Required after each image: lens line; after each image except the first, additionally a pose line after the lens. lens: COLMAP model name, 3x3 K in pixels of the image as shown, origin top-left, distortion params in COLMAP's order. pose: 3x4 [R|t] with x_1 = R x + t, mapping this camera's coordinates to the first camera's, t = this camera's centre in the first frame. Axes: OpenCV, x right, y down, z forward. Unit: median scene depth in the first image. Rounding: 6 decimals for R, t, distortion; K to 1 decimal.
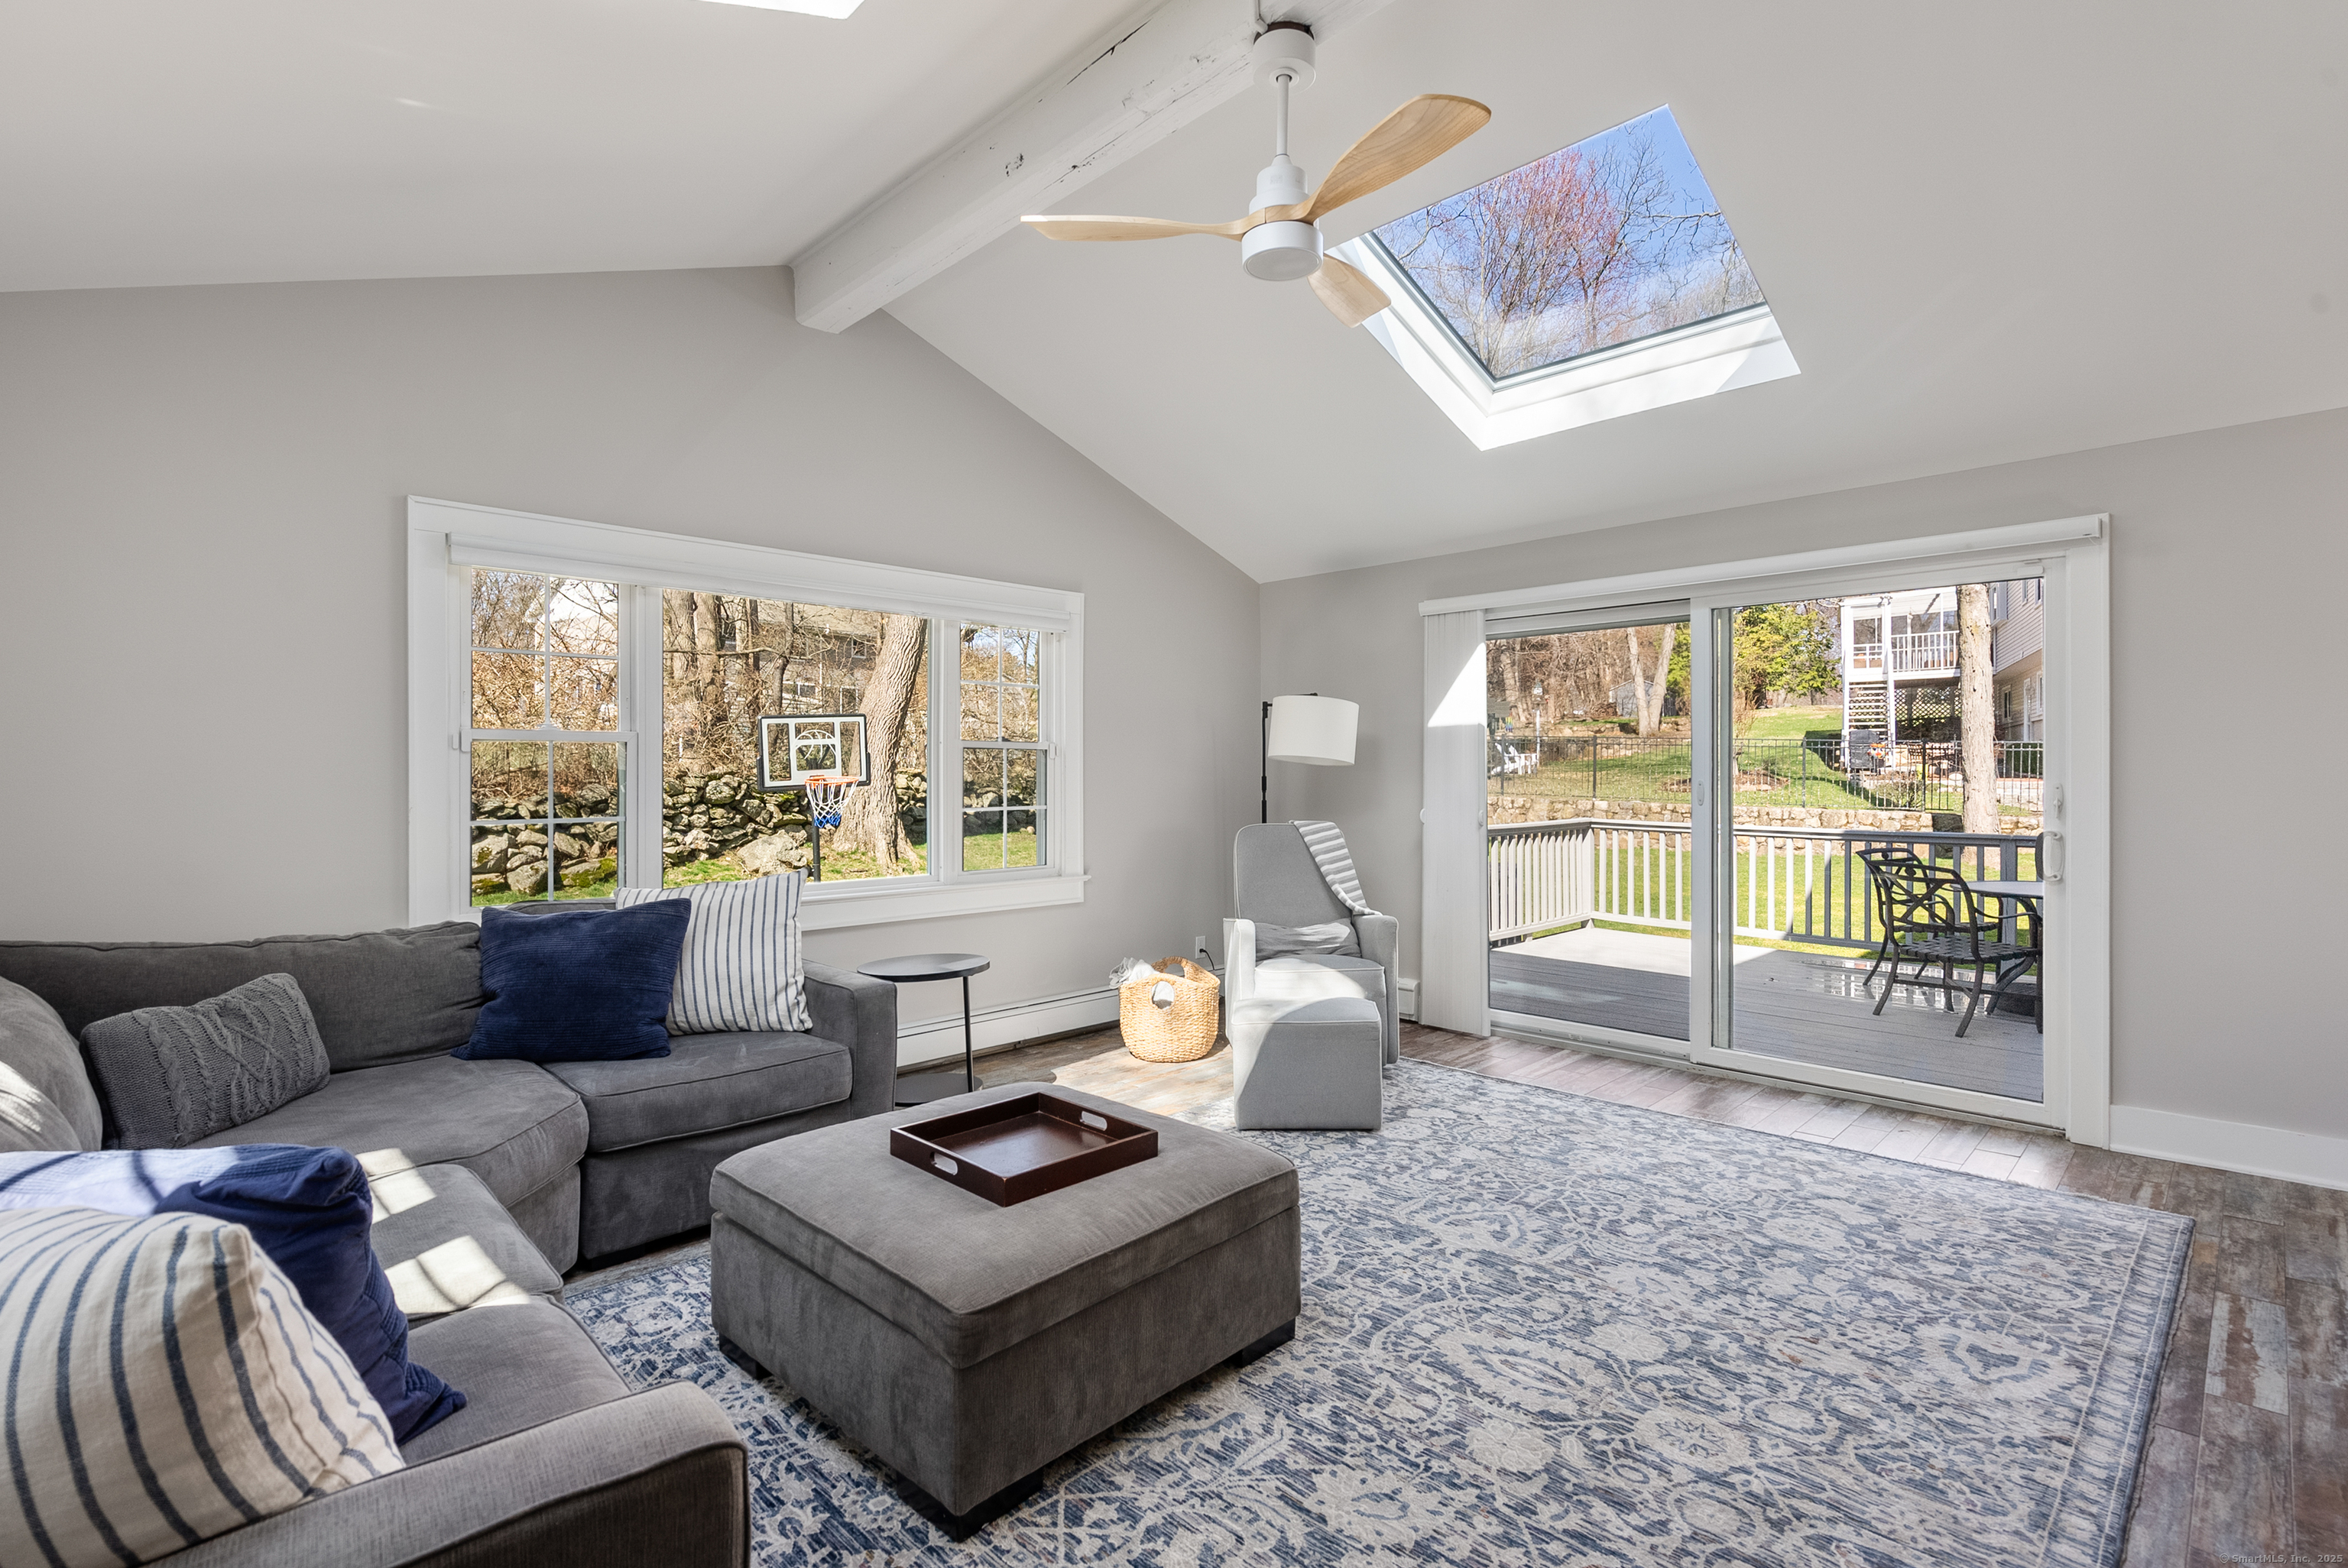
lens RADIAL K [[1090.4, 0, 1178.5], [0, 1090.4, 783.0], [0, 0, 1]] dist [-0.008438, 0.003899]
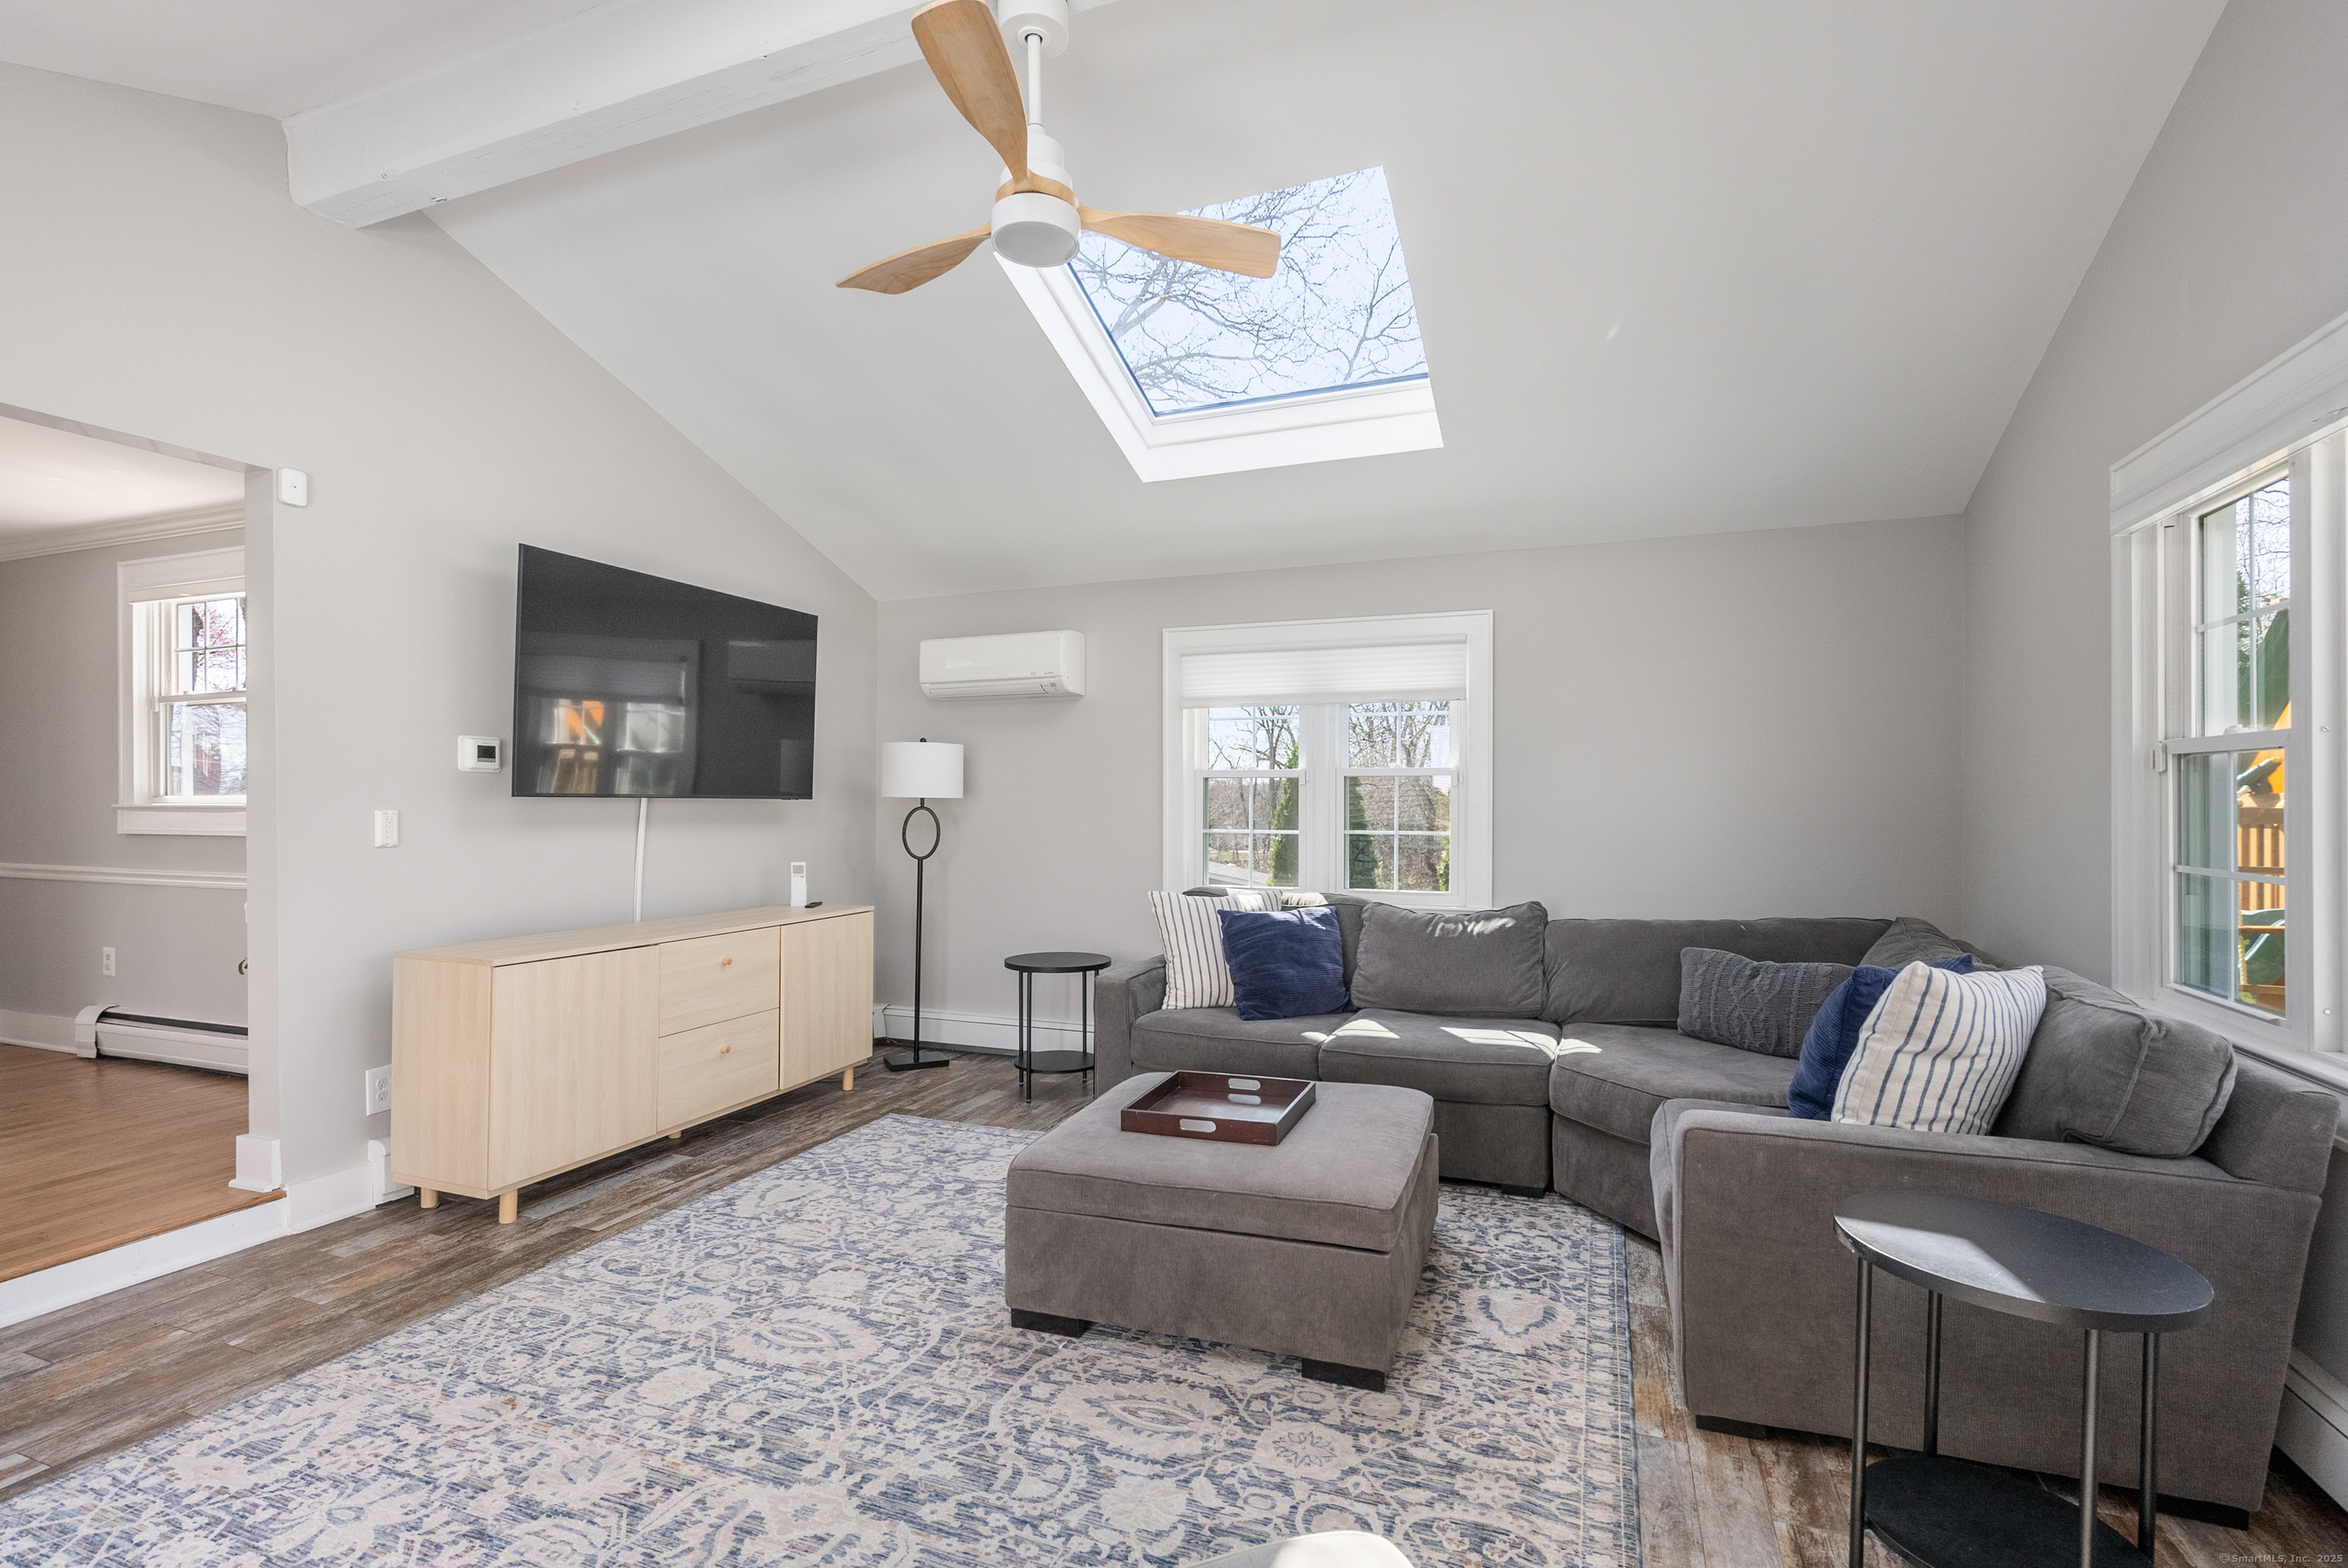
lens RADIAL K [[1090.4, 0, 1177.2], [0, 1090.4, 801.2], [0, 0, 1]] dist [-0.008438, 0.003899]
pose [[-0.912841, 0.003893, -0.408296, 0.341658], [-0.000053, 0.999953, 0.009652, -0.019877], [0.408315, 0.008833, -0.912798, 1.767542]]
